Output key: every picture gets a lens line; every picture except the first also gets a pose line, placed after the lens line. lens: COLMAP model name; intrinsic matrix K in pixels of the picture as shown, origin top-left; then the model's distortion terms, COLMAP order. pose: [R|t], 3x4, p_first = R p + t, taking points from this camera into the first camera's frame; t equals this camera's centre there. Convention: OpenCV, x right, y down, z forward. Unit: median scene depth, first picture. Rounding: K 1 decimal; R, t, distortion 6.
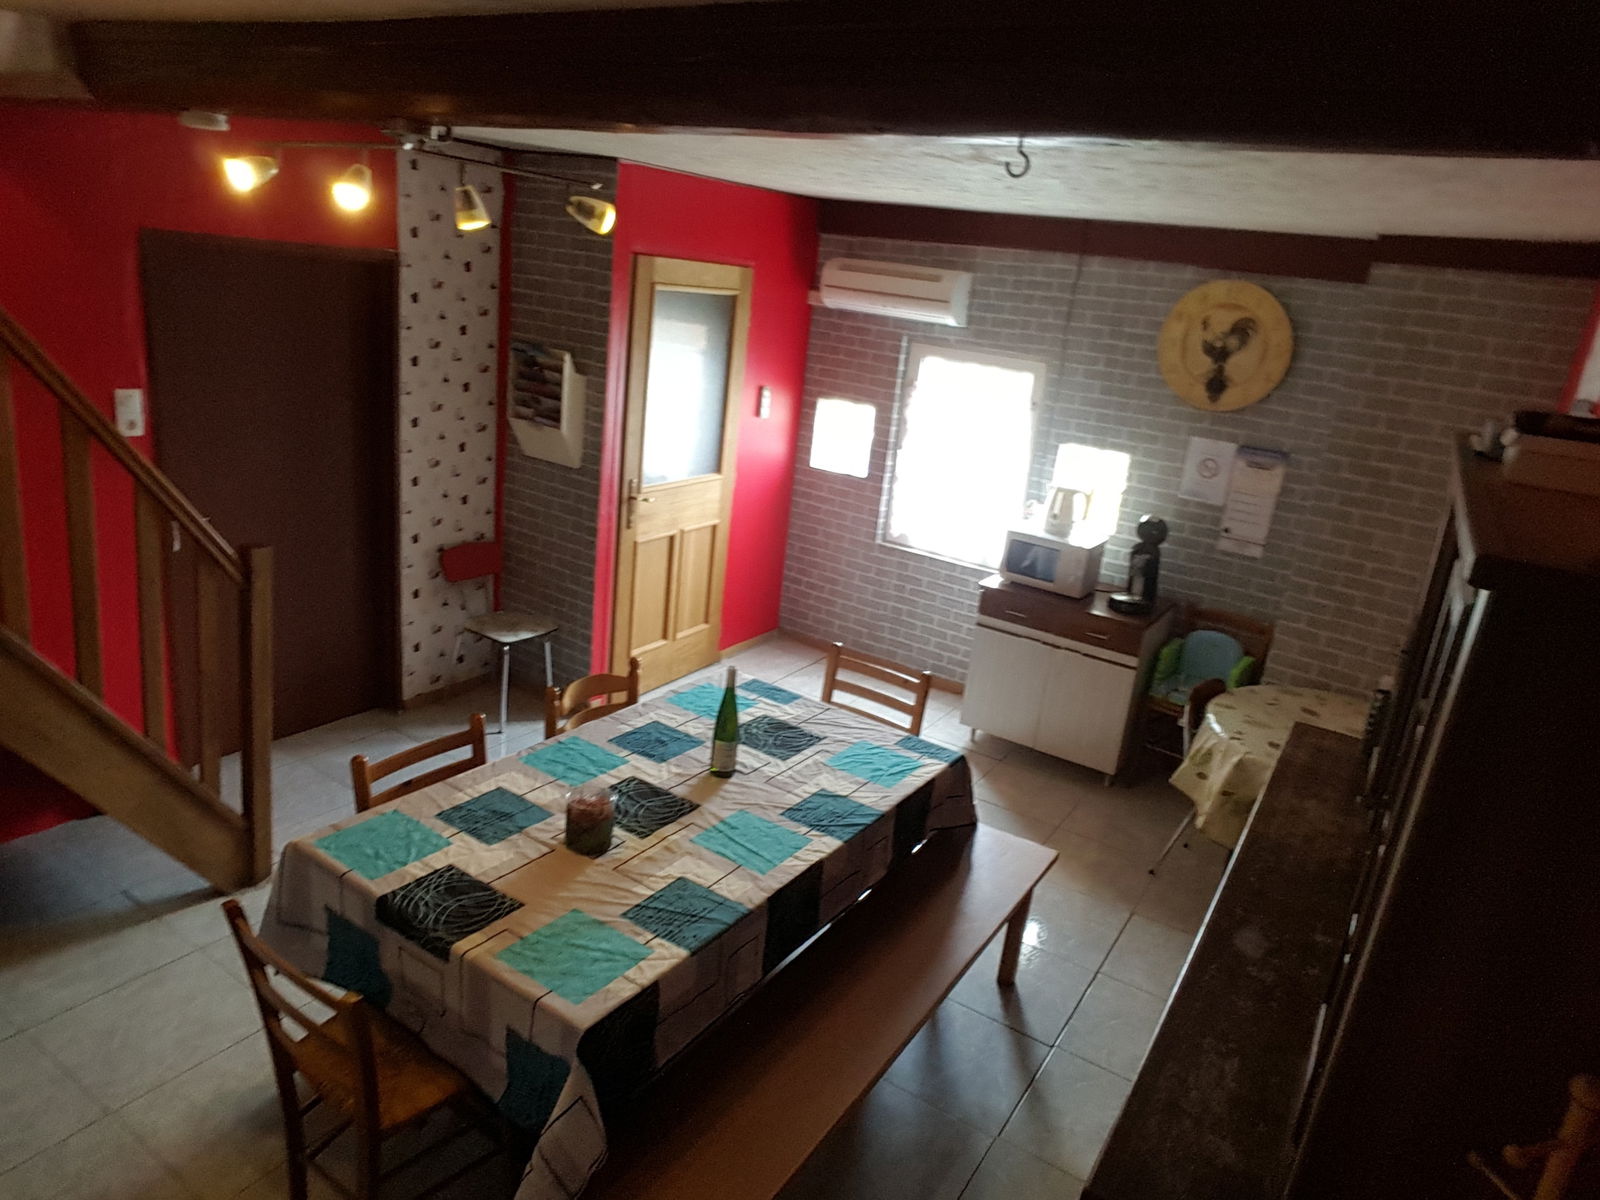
lens RADIAL K [[1034.7, 0, 803.8], [0, 1034.7, 595.6], [0, 0, 1]] dist [-0.047937, 0.035673]
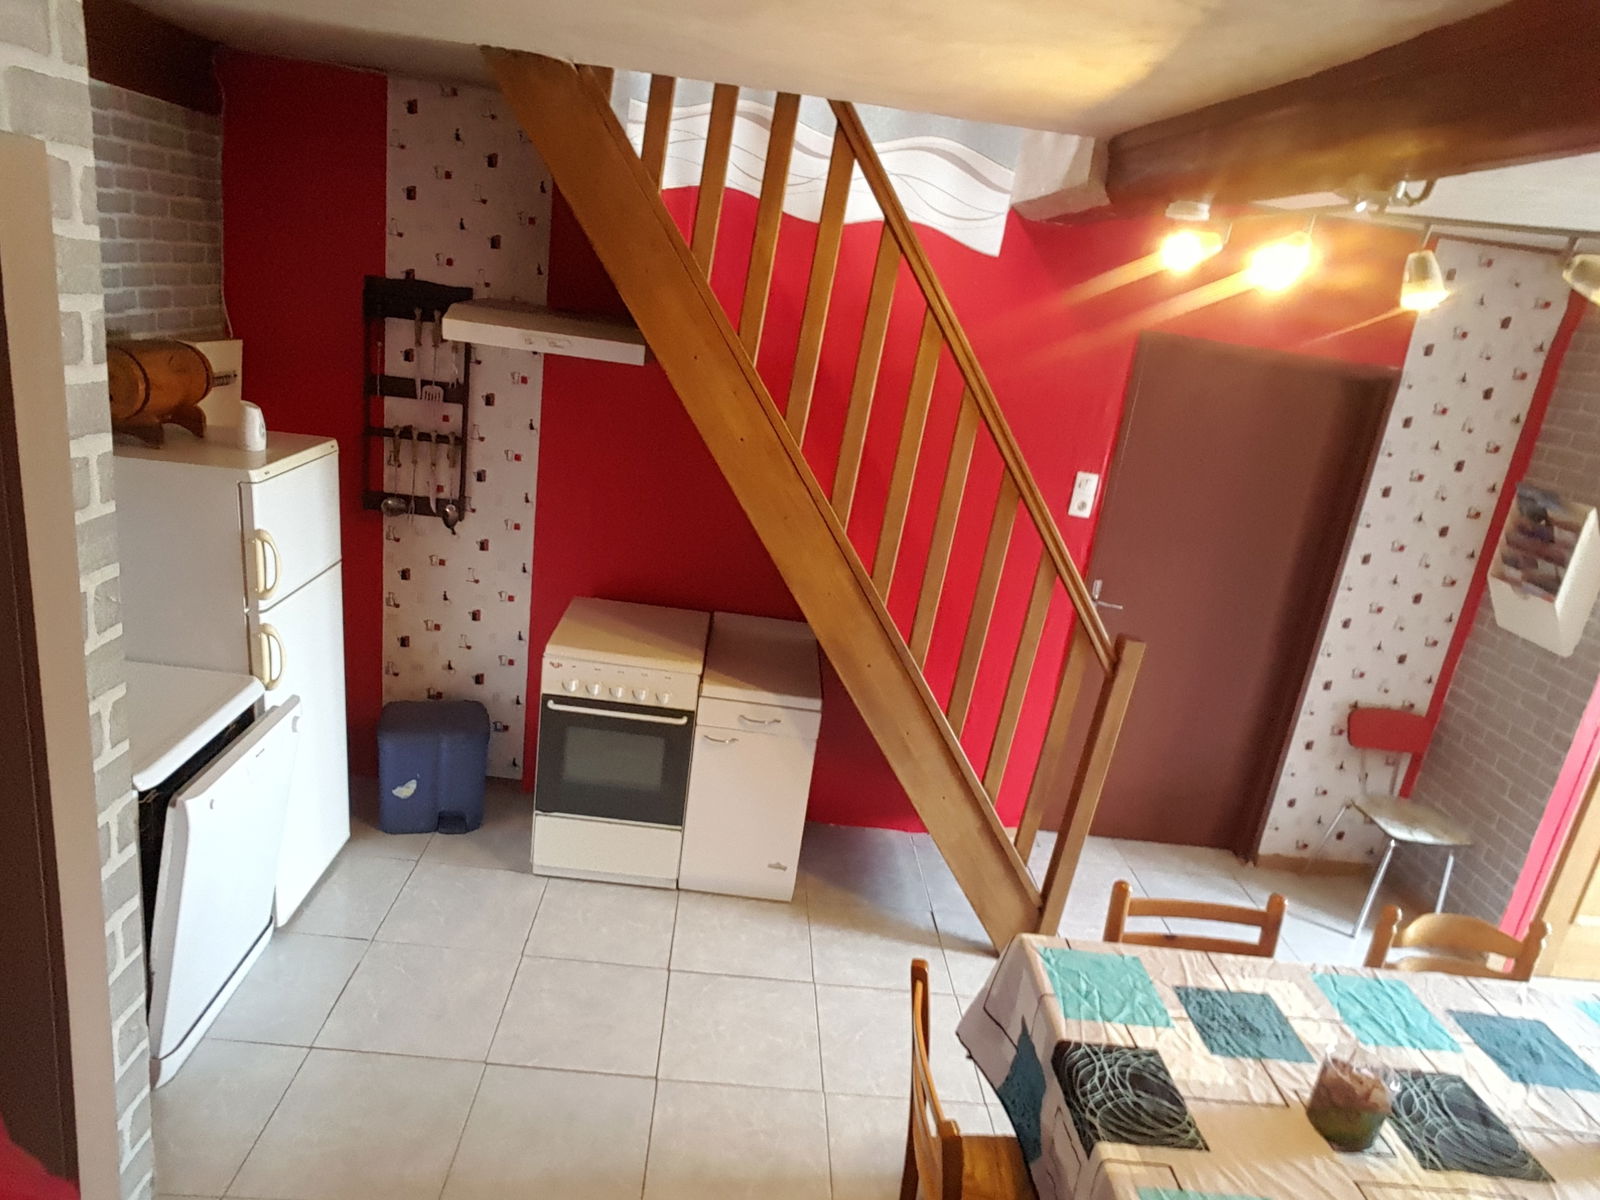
lens RADIAL K [[1034.7, 0, 799.0], [0, 1034.7, 596.9], [0, 0, 1]] dist [-0.047937, 0.035673]
pose [[0.587803, 0.210554, -0.781124, 0.041094], [-0.310704, 0.950244, 0.022332, -0.010265], [0.746961, 0.229572, 0.623976, 0.149004]]
